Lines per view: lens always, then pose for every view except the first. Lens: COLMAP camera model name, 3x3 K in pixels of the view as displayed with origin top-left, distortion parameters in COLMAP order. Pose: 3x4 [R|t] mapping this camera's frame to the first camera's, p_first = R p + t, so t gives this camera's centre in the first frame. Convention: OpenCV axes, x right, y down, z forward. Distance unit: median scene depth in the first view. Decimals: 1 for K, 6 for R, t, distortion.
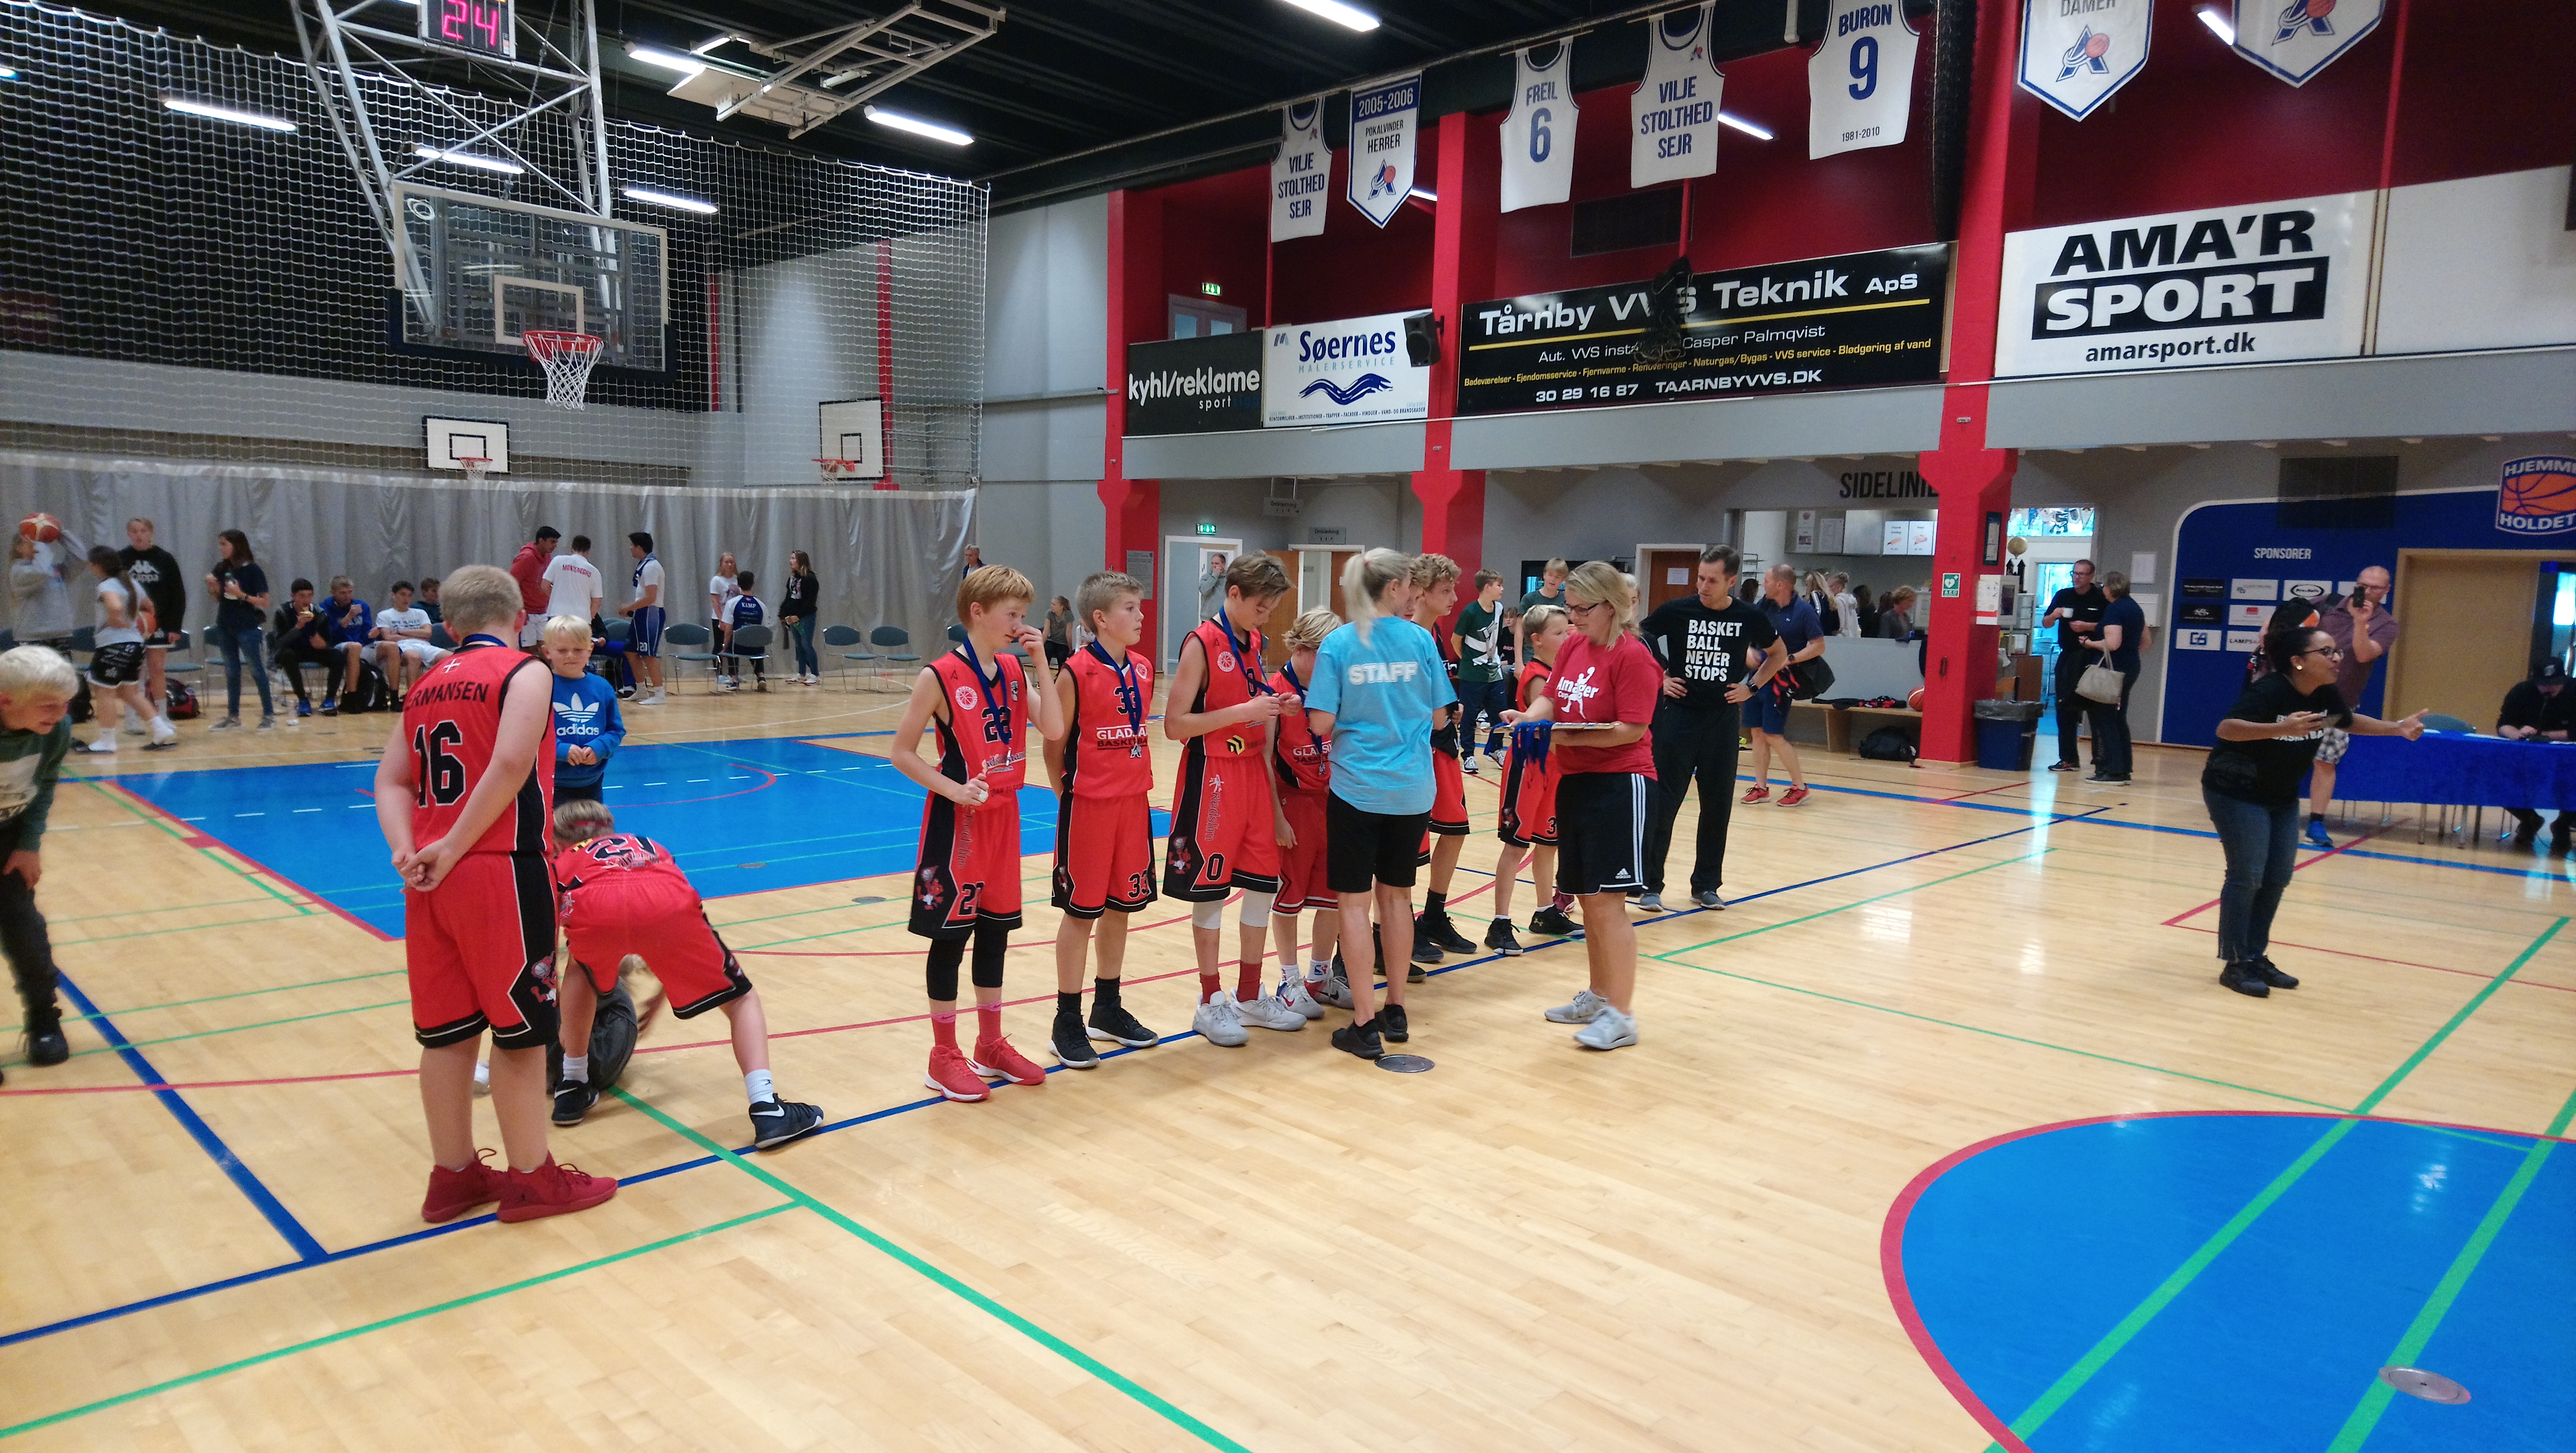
lens RADIAL K [[1586.3, 0, 1298.5], [0, 1586.3, 733.5], [0, 0, 1]] dist [0.134332, -0.198179]
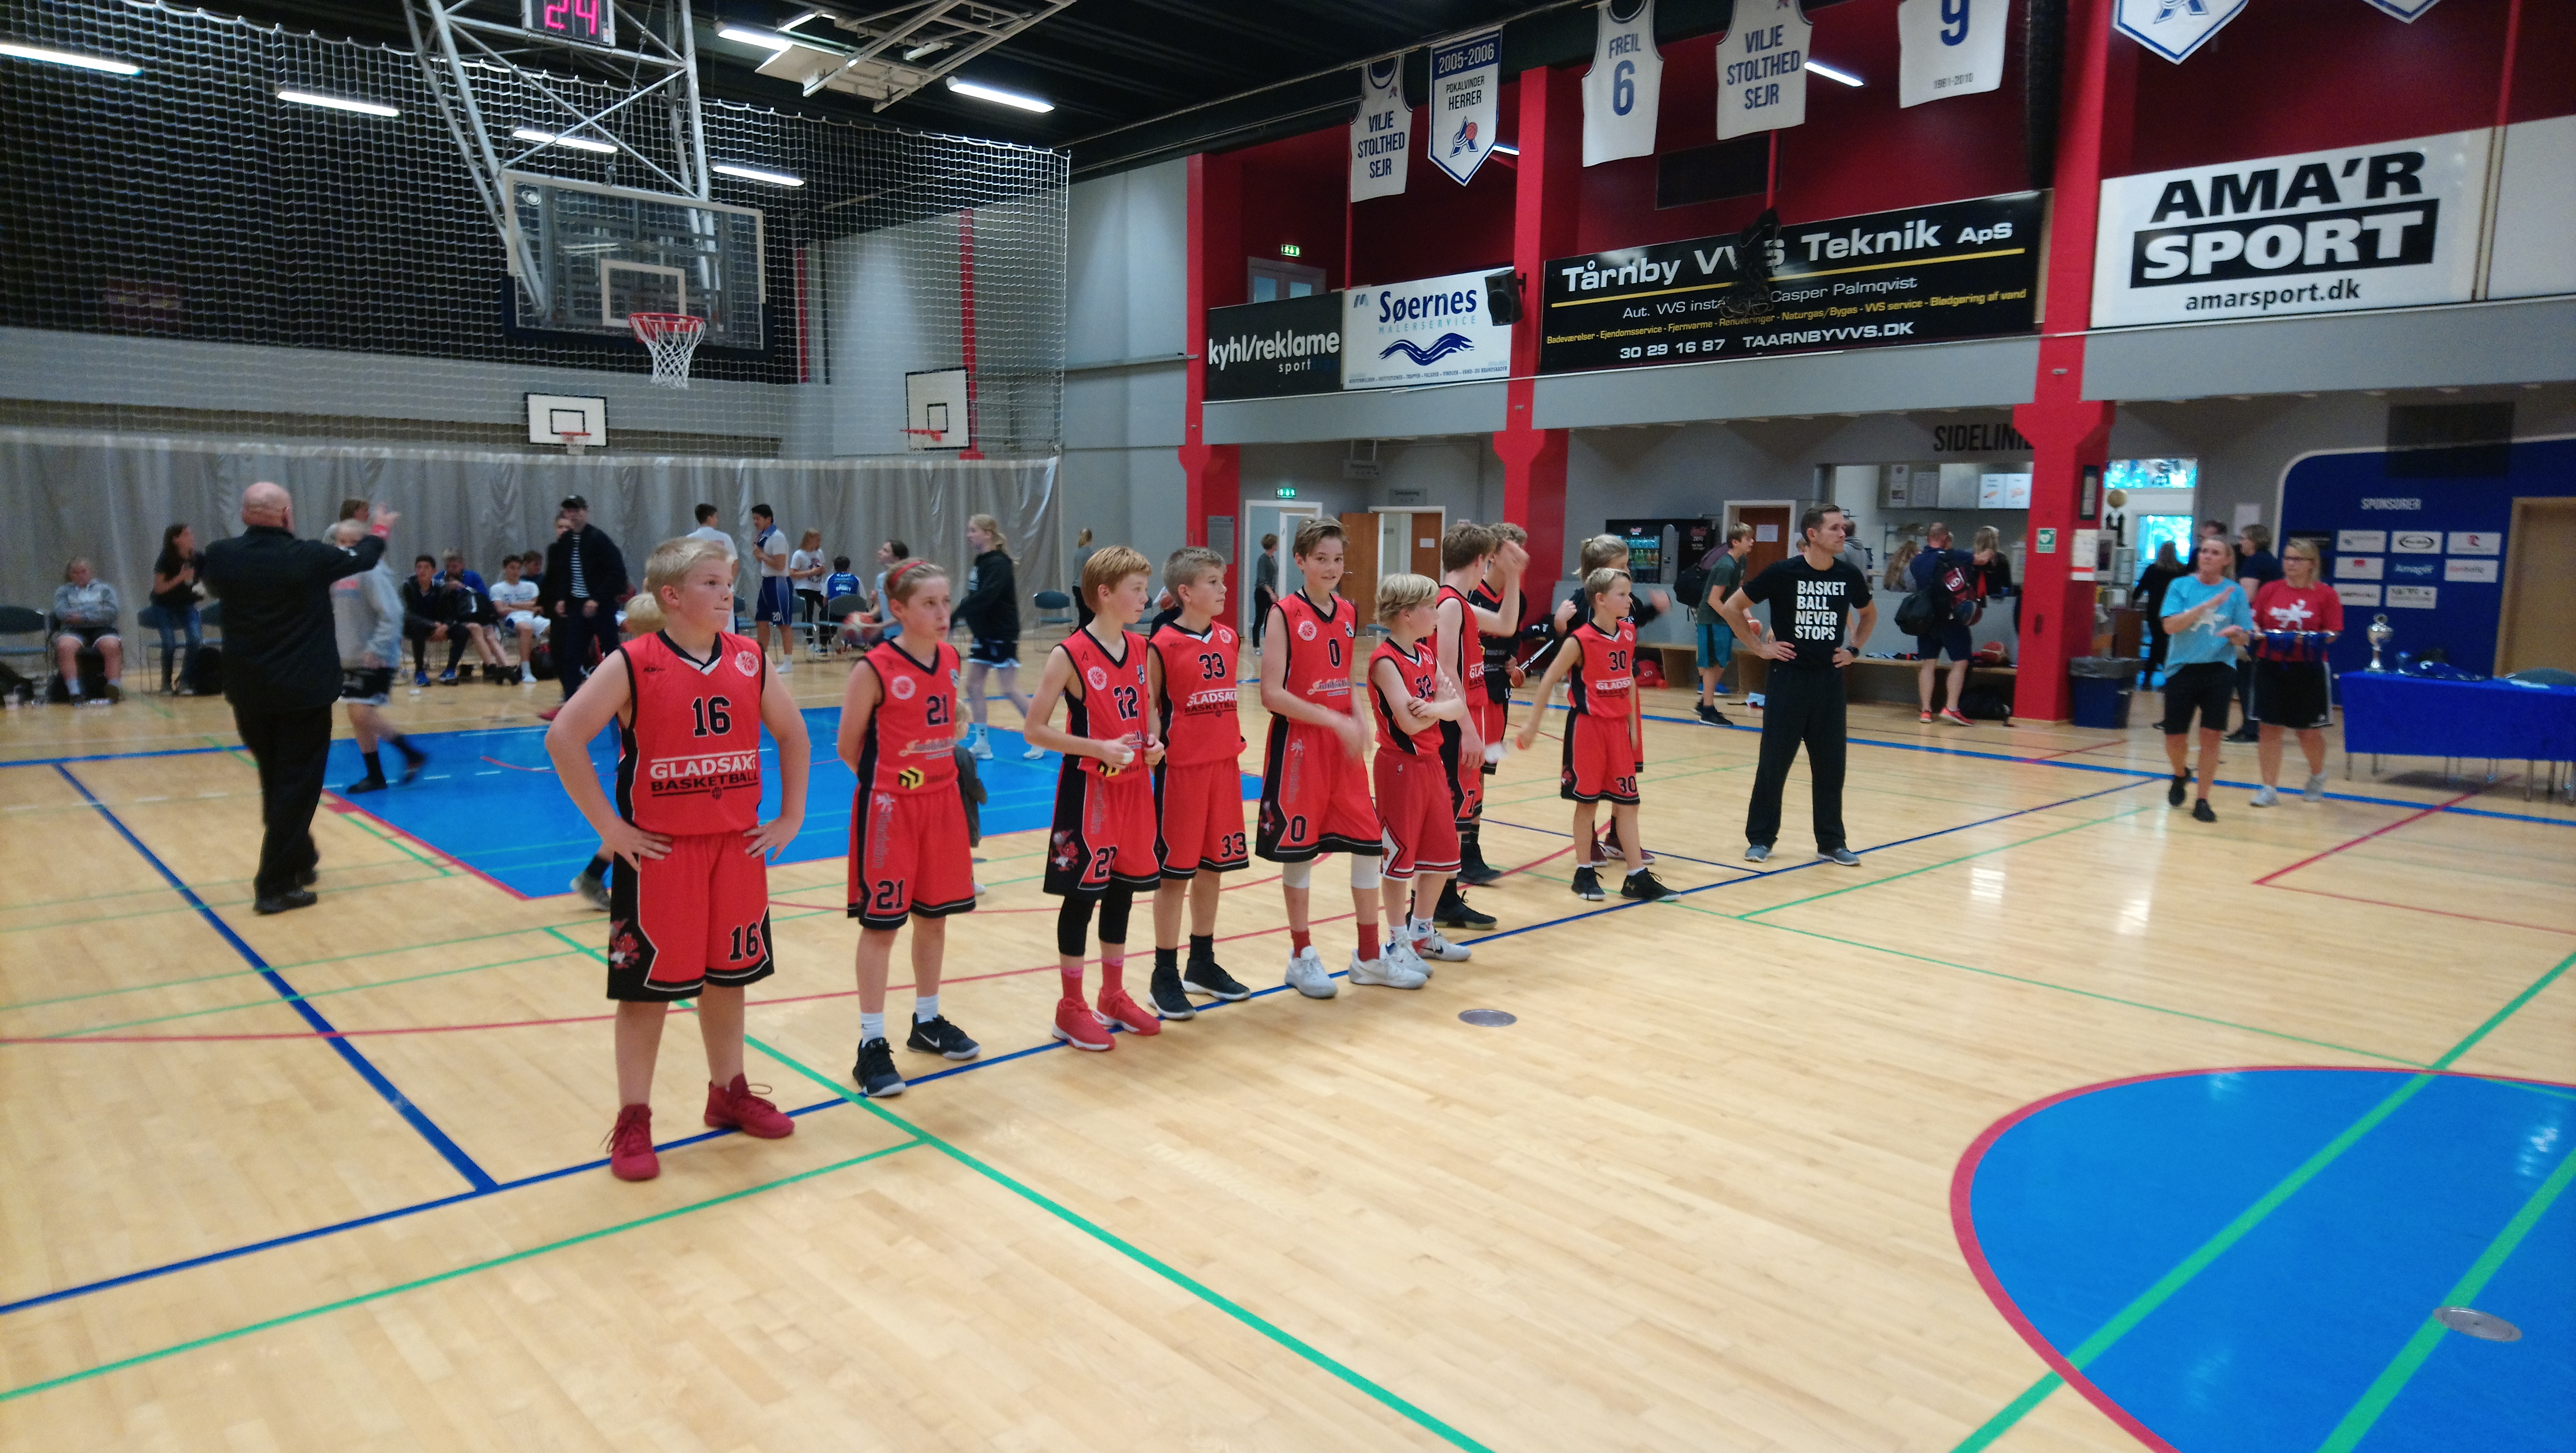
lens RADIAL K [[1599.7, 0, 1296.5], [0, 1599.7, 730.7], [0, 0, 1]] dist [0.119244, -0.176152]
pose [[0.998632, -0.006307, -0.051903, -0.000700], [0.007445, 0.999736, 0.021760, -0.001071], [0.051752, -0.022117, 0.998415, -0.014575]]
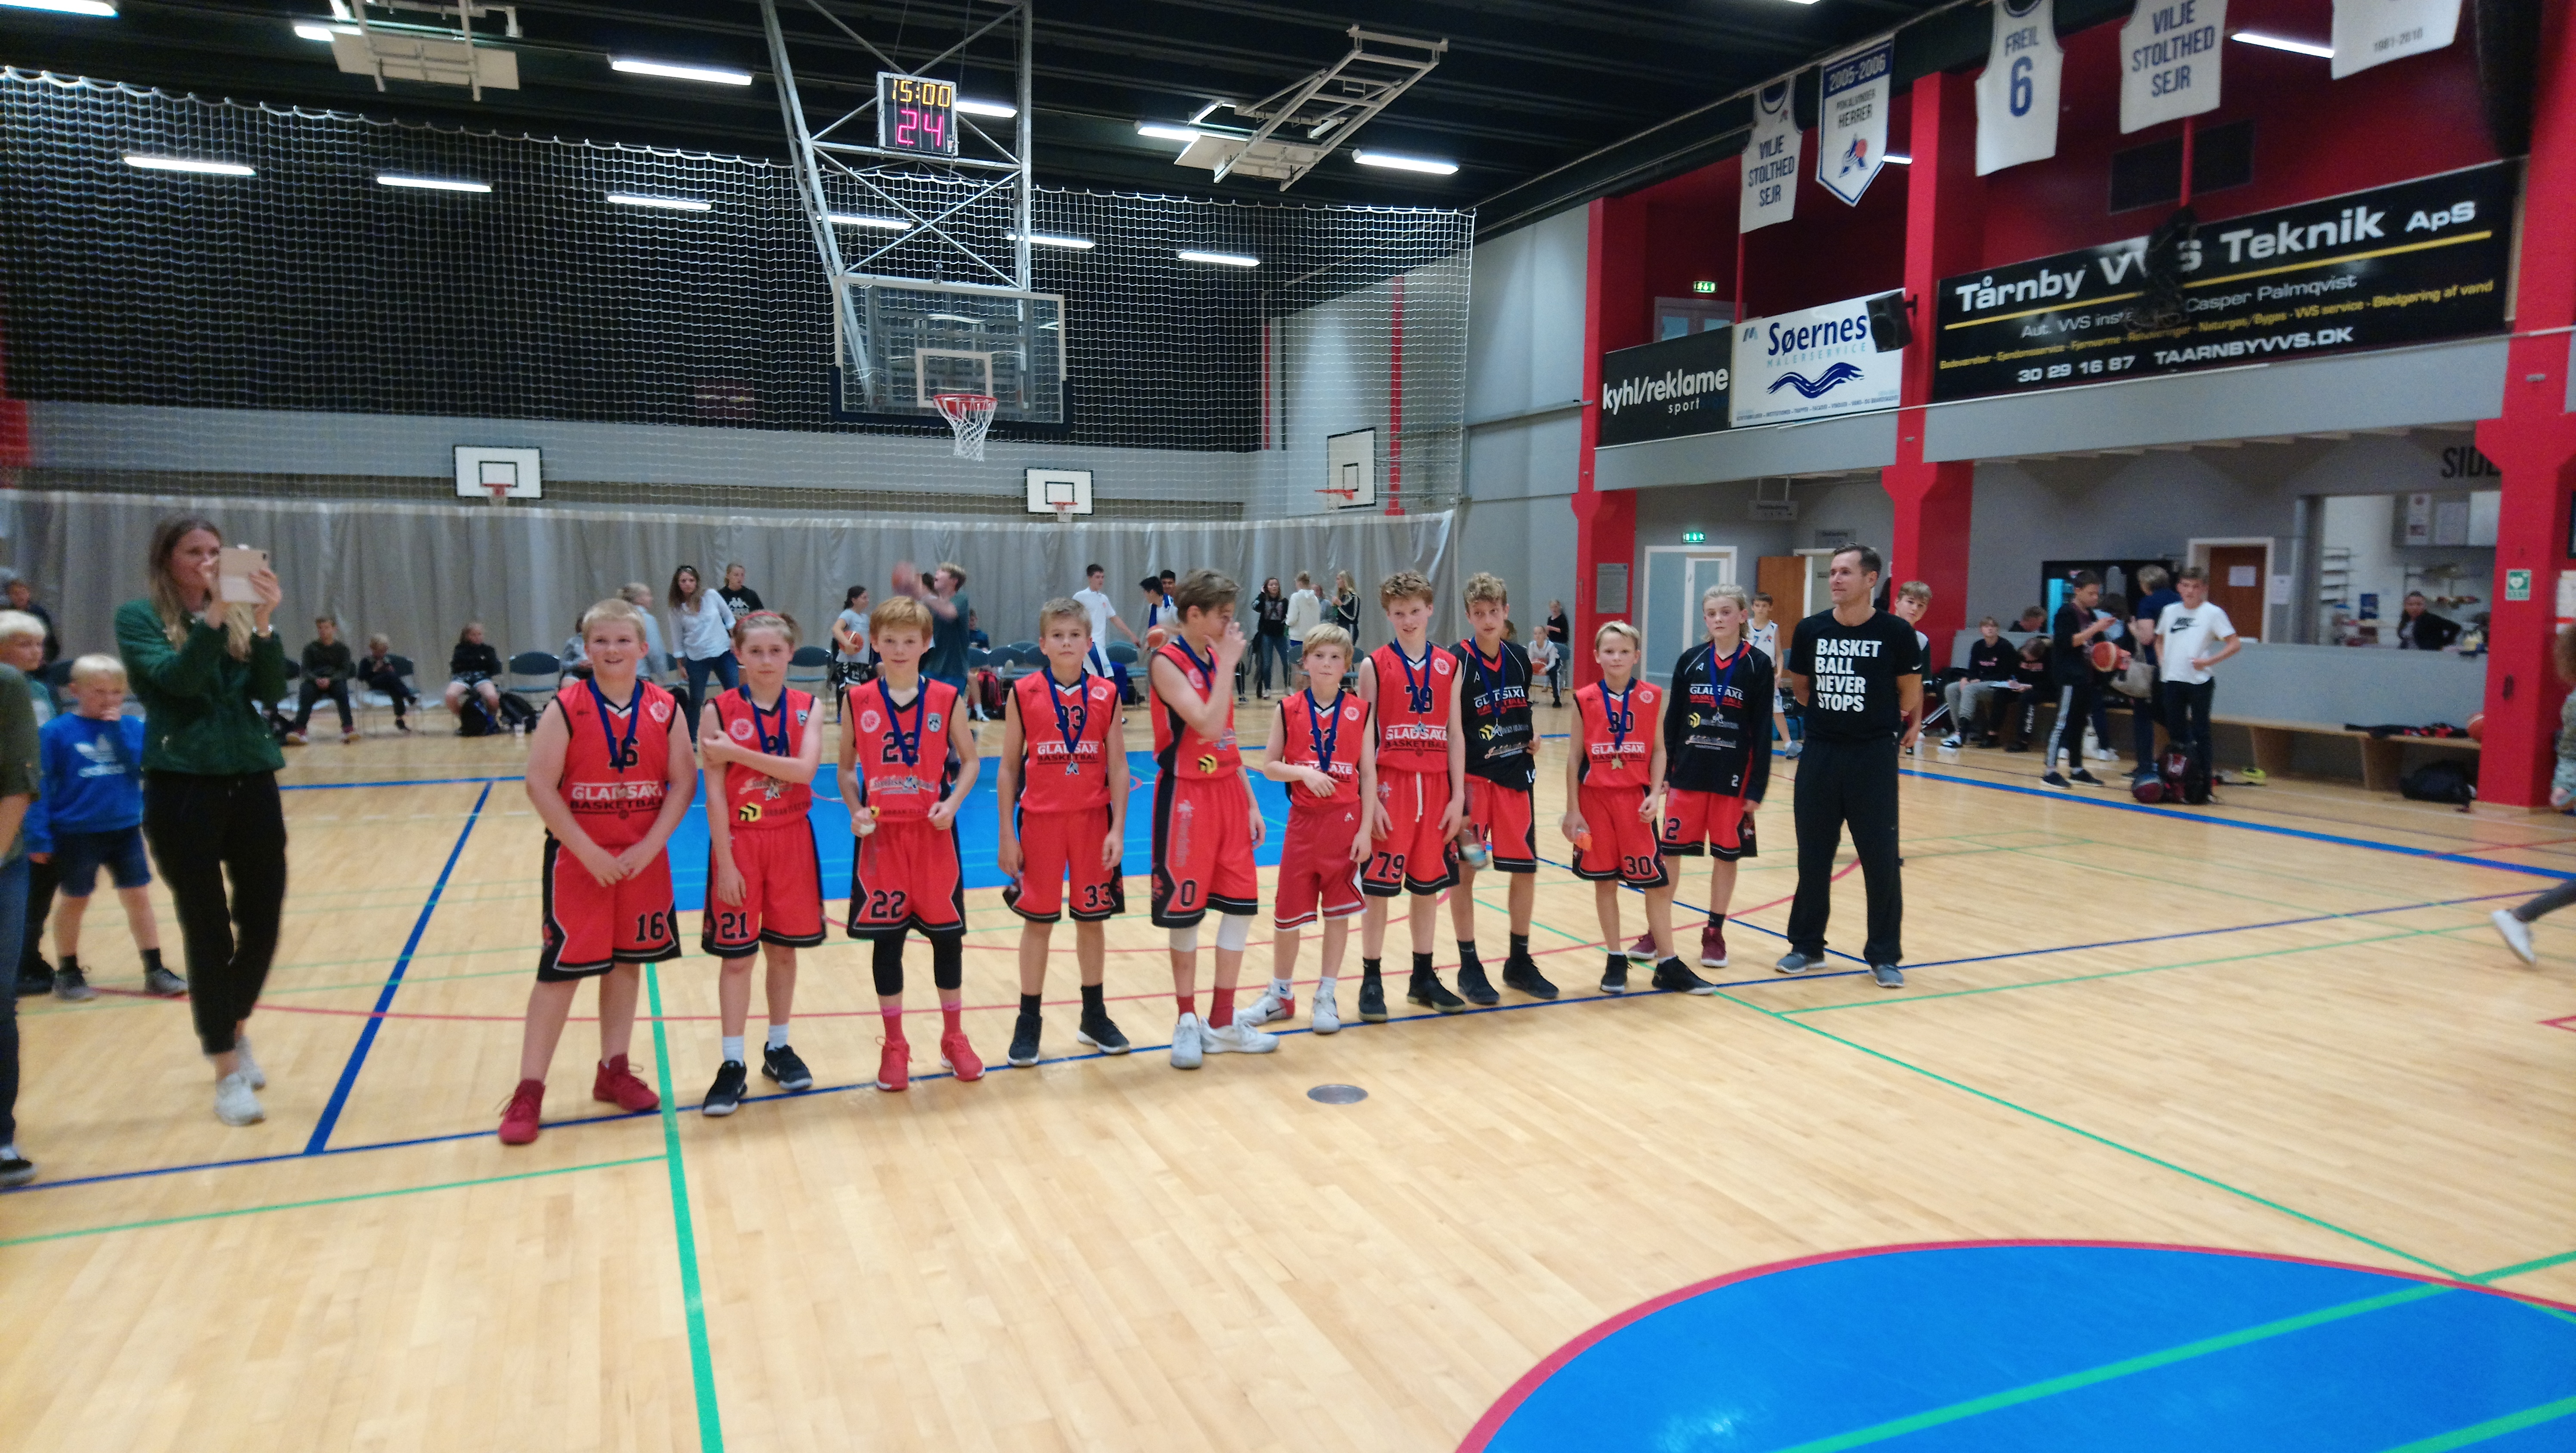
lens RADIAL K [[1614.2, 0, 1288.0], [0, 1614.2, 727.6], [0, 0, 1]] dist [0.066812, -0.093412]
pose [[0.924136, 0.012691, -0.381854, 0.140419], [-0.017455, 0.999807, -0.009014, -0.003361], [0.381666, 0.014995, 0.924179, 0.022520]]
